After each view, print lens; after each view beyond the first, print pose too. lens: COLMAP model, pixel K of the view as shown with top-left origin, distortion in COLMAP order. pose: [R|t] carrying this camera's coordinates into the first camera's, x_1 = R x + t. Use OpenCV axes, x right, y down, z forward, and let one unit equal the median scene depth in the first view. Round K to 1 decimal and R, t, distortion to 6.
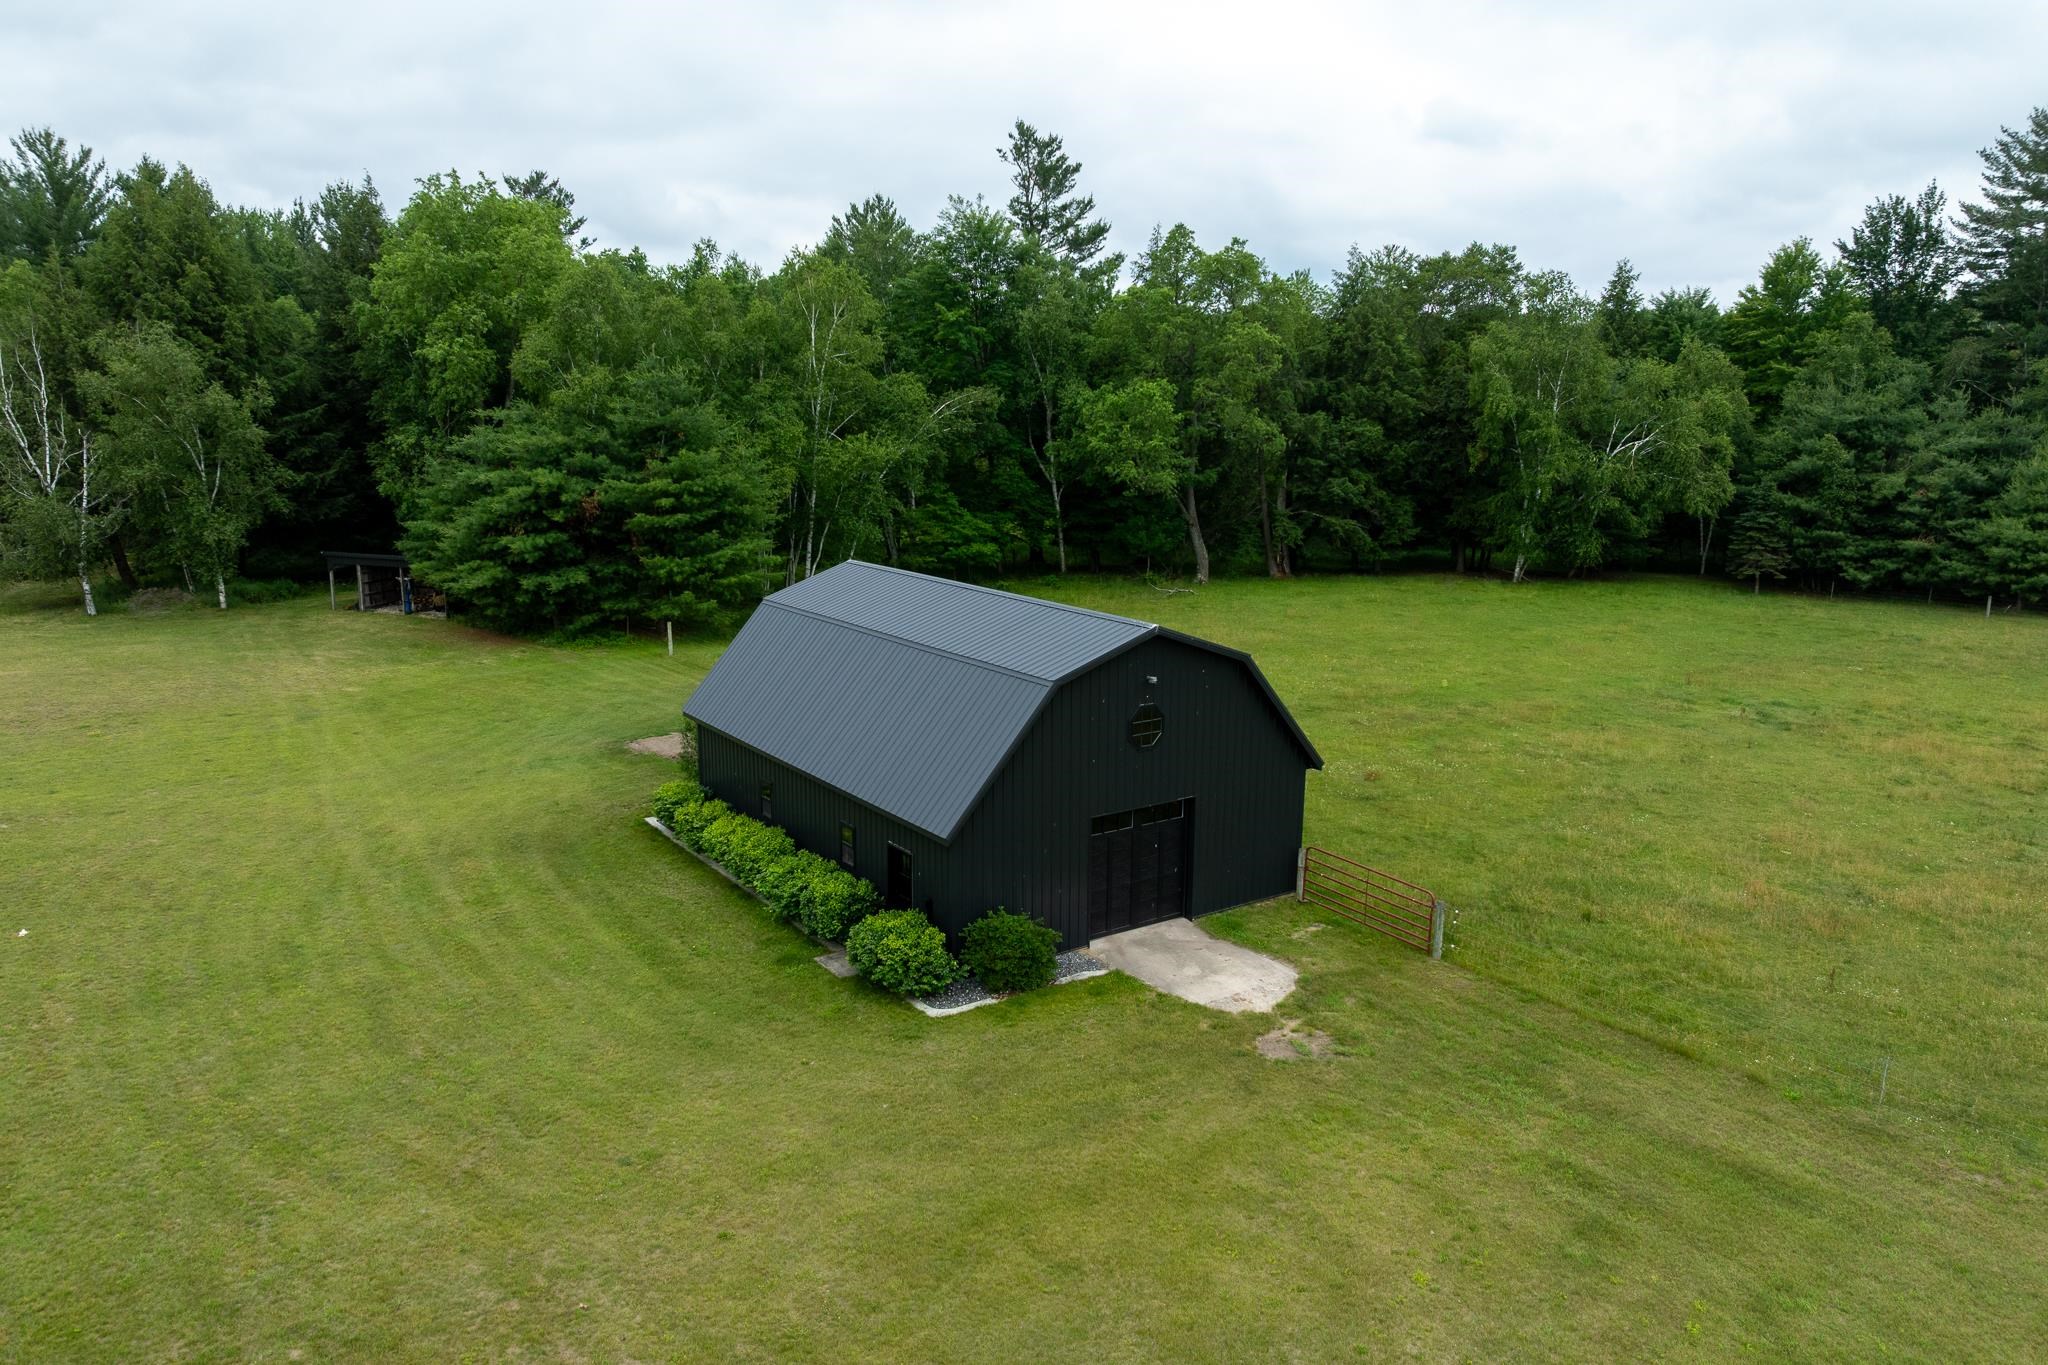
lens RADIAL K [[1445.9, 0, 1022.6], [0, 1445.9, 685.4], [0, 0, 1]] dist [-0.037935, 0.000793]
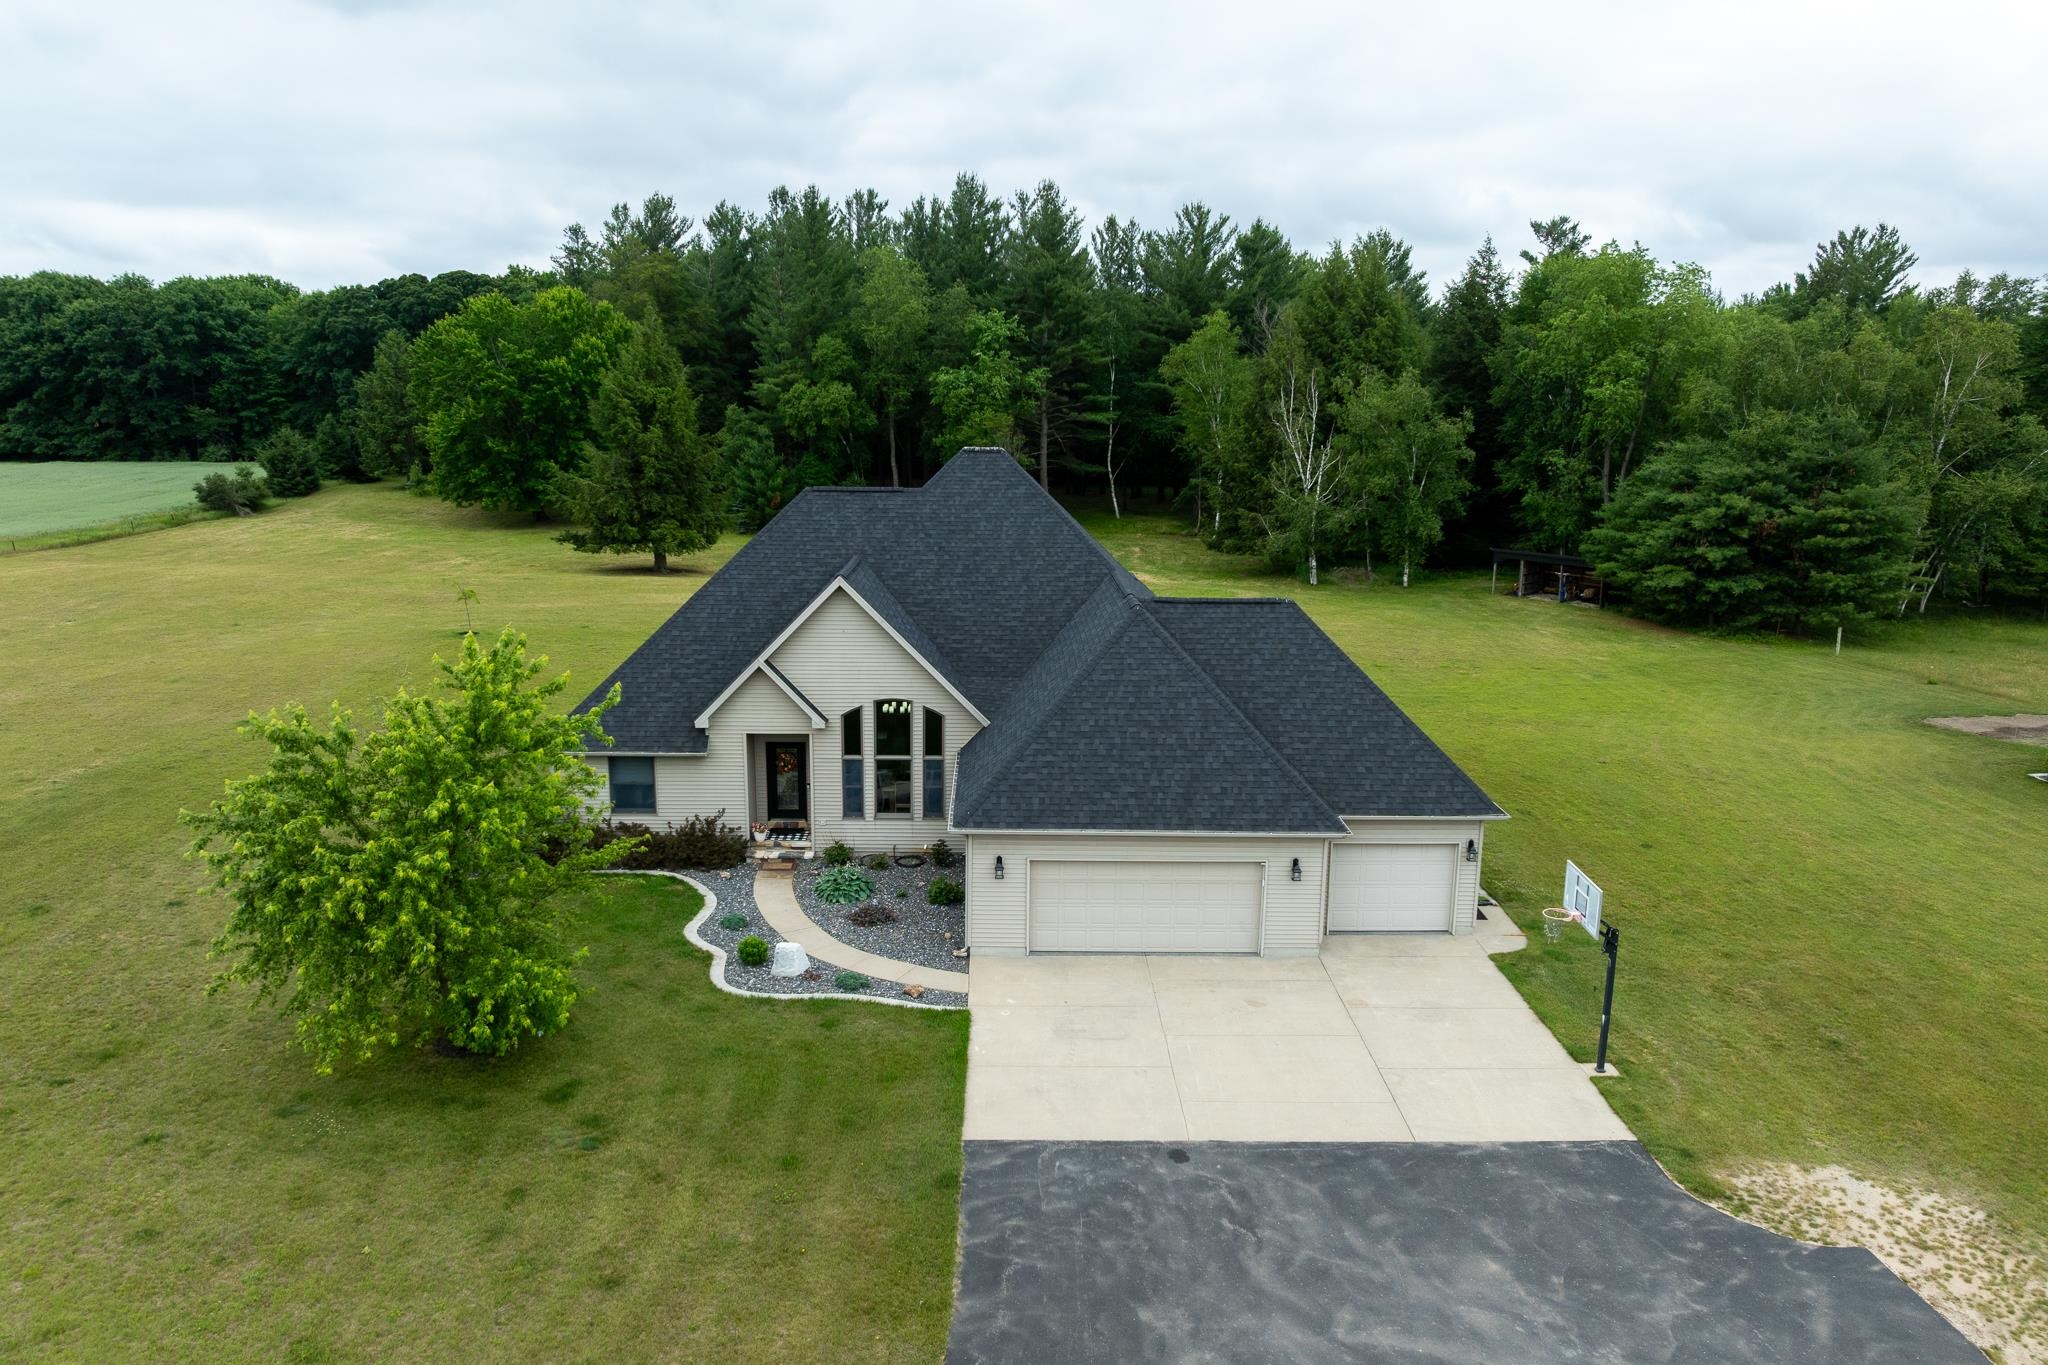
lens RADIAL K [[1445.9, 0, 1018.6], [0, 1445.9, 692.0], [0, 0, 1]] dist [-0.037935, 0.000793]
pose [[0.876917, 0.103241, -0.469423, -0.235217], [-0.100133, 0.994470, 0.031659, 0.033753], [0.470096, 0.019242, 0.882405, -0.307375]]
